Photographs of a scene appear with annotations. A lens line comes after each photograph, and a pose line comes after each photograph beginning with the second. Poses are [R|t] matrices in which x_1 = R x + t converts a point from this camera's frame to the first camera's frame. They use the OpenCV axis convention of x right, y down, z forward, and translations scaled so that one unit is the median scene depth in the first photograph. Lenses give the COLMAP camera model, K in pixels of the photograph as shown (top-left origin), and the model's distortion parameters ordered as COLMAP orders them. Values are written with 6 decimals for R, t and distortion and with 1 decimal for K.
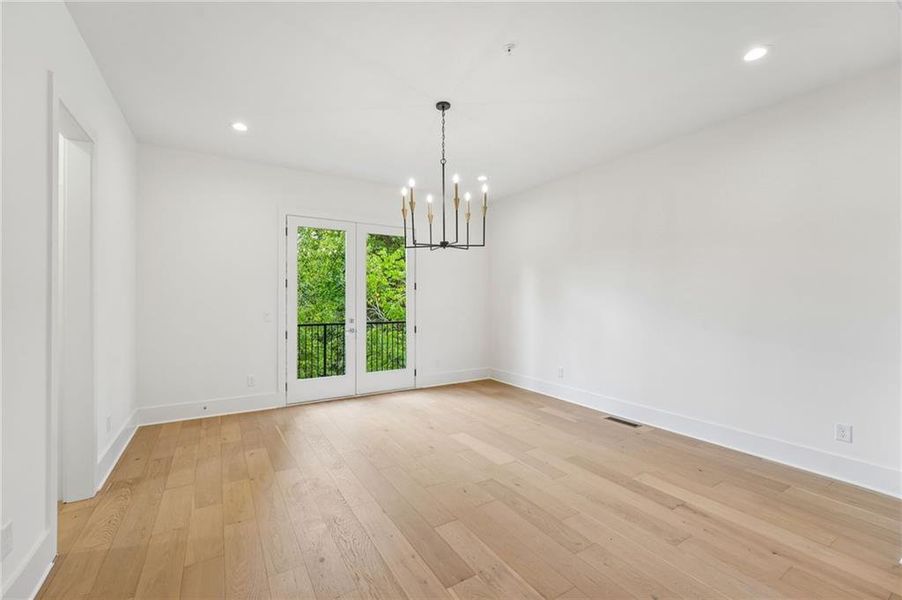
lens RADIAL K [[369.5, 0, 444.7], [0, 369.5, 296.8], [0, 0, 1]] dist [-0.003994, 0.000155]
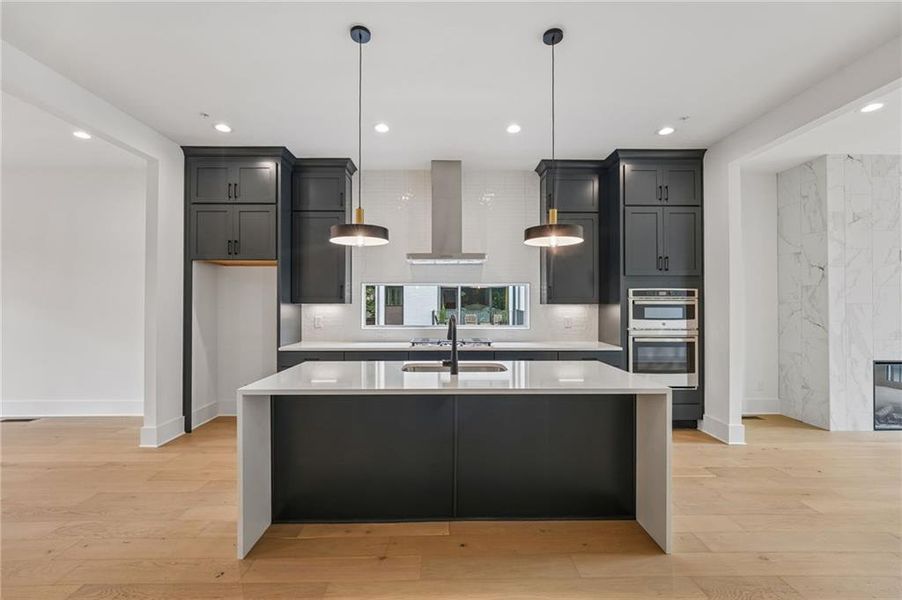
lens RADIAL K [[369.1, 0, 447.4], [0, 369.1, 303.6], [0, 0, 1]] dist [-0.002545, 0.000222]
pose [[0.508698, 0.004801, 0.860932, 0.190871], [-0.007659, 0.999970, -0.001050, 0.000565], [-0.860911, -0.006059, 0.508720, -0.536597]]
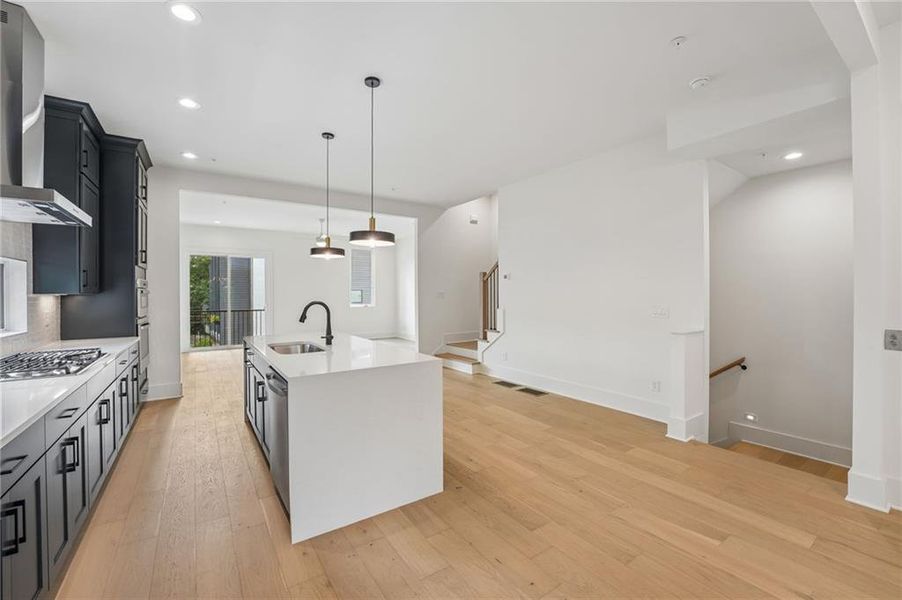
lens RADIAL K [[367.9, 0, 447.2], [0, 367.9, 295.0], [0, 0, 1]] dist [-0.025086, 0.000020]
pose [[-0.998862, 0.004036, -0.047531, 0.464705], [0.004204, 0.999985, -0.003442, 0.007666], [0.047516, -0.003638, -0.998864, 0.468913]]
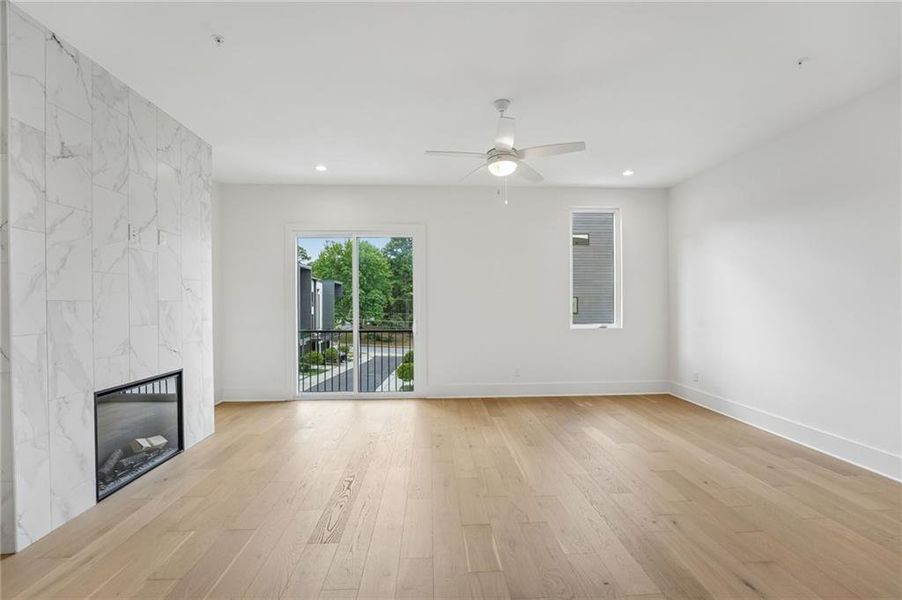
lens RADIAL K [[369.9, 0, 450.3], [0, 369.9, 303.4], [0, 0, 1]] dist [-0.028081, 0.005686]
pose [[-0.878029, 0.003438, 0.478595, 0.764603], [0.001928, 0.999991, -0.003646, -0.001679], [-0.478603, -0.002279, -0.878028, -0.755830]]
